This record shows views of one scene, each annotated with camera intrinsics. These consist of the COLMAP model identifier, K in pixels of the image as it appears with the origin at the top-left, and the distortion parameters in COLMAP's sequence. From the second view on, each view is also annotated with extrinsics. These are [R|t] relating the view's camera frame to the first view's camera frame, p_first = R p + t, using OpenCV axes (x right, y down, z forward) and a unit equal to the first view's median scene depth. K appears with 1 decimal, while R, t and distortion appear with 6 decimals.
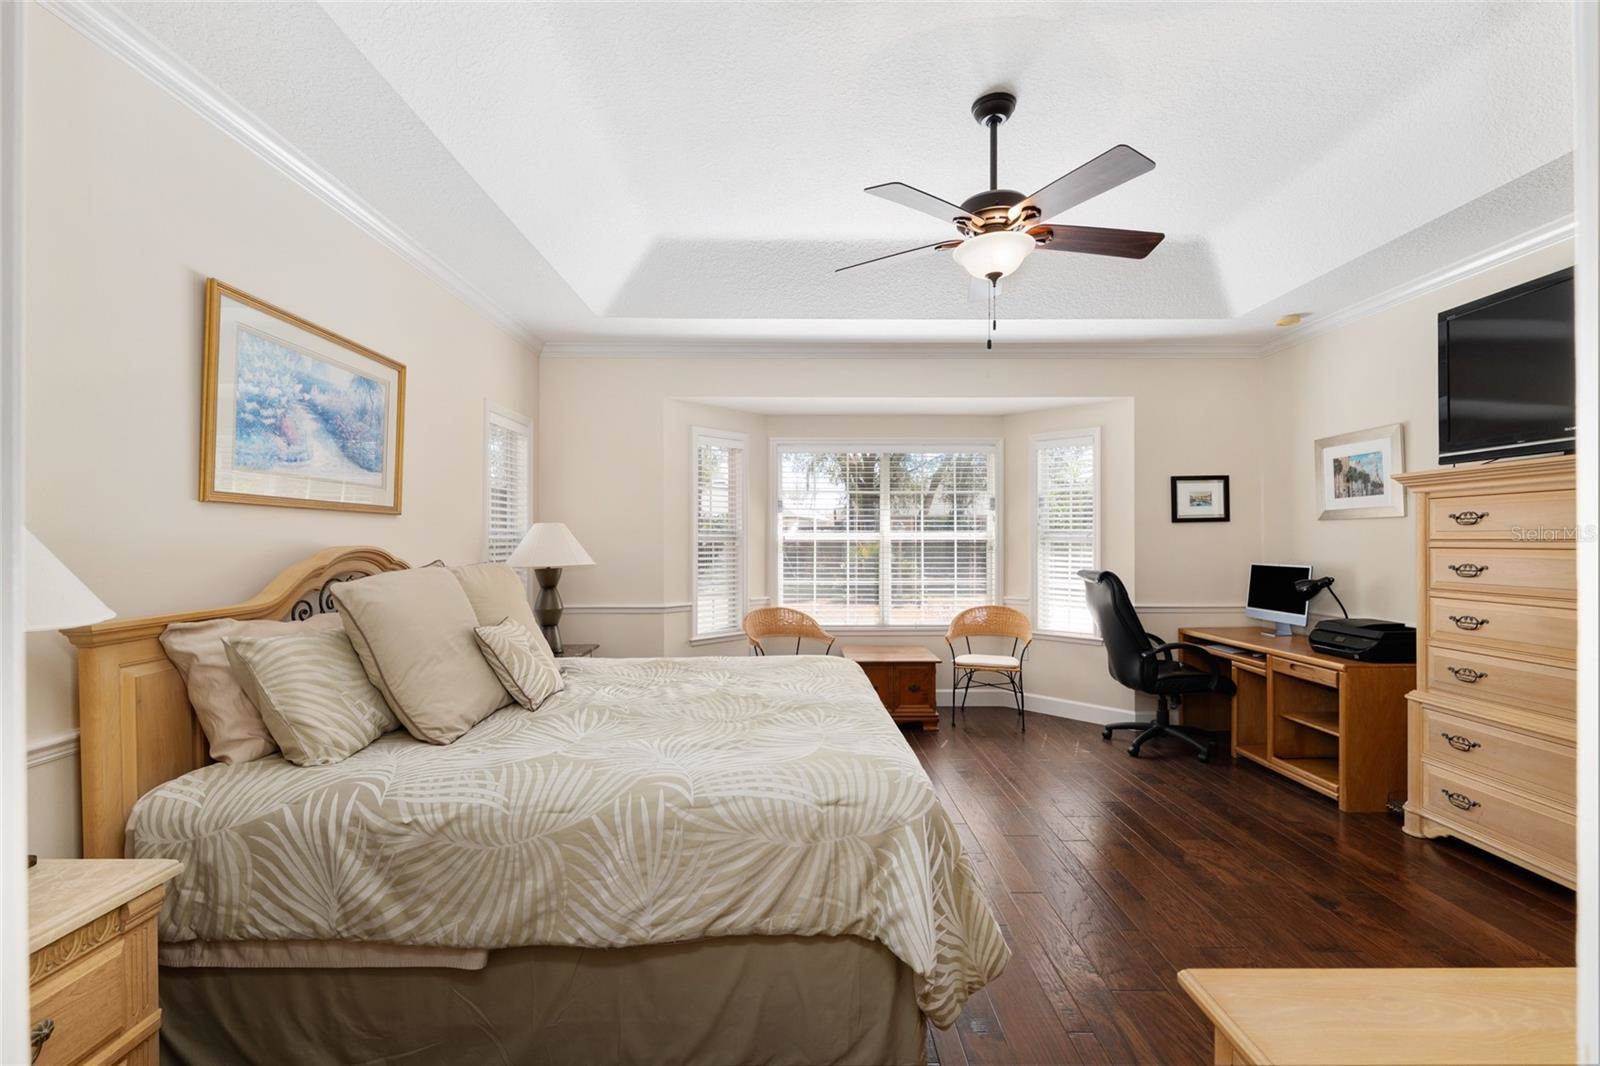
lens RADIAL K [[671.6, 0, 797.0], [0, 671.6, 533.7], [0, 0, 1]] dist [0.002033, 0.000004]
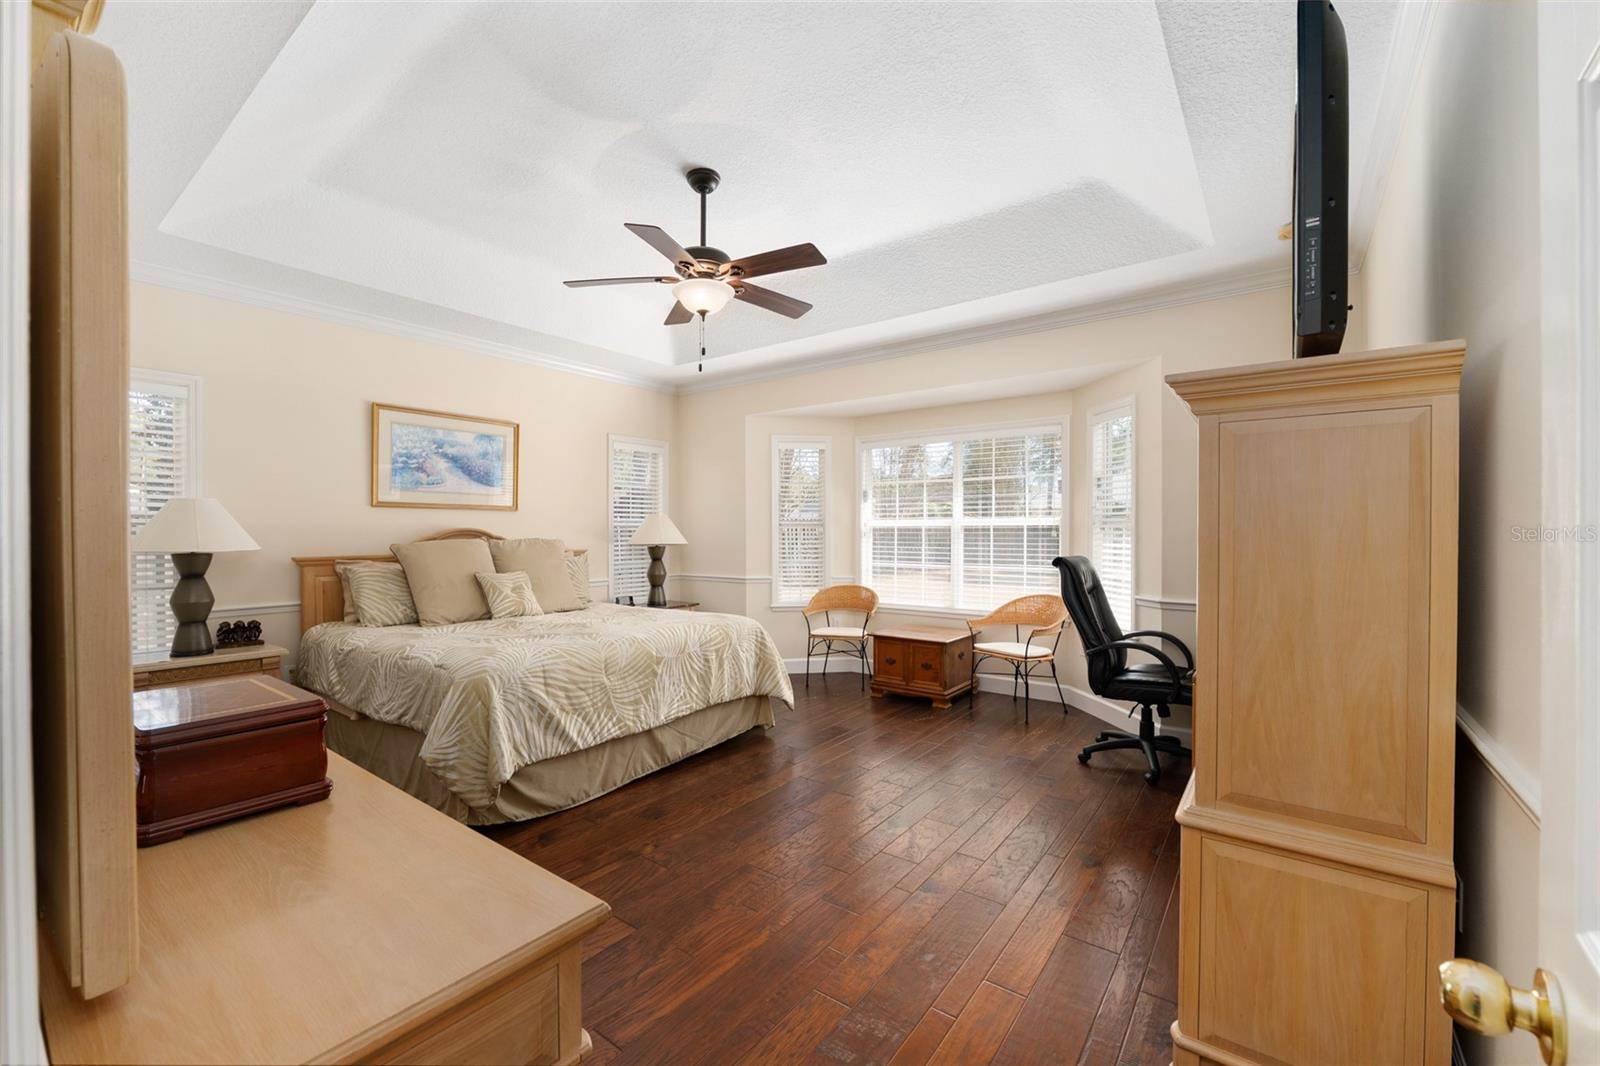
lens RADIAL K [[653.8, 0, 798.7], [0, 653.8, 532.2], [0, 0, 1]] dist [-0.002175, 0.000044]
pose [[0.797591, 0.001961, -0.603195, 0.882947], [0.004944, 0.999940, 0.009788, 0.012706], [0.603178, -0.010789, 0.797533, 0.087761]]
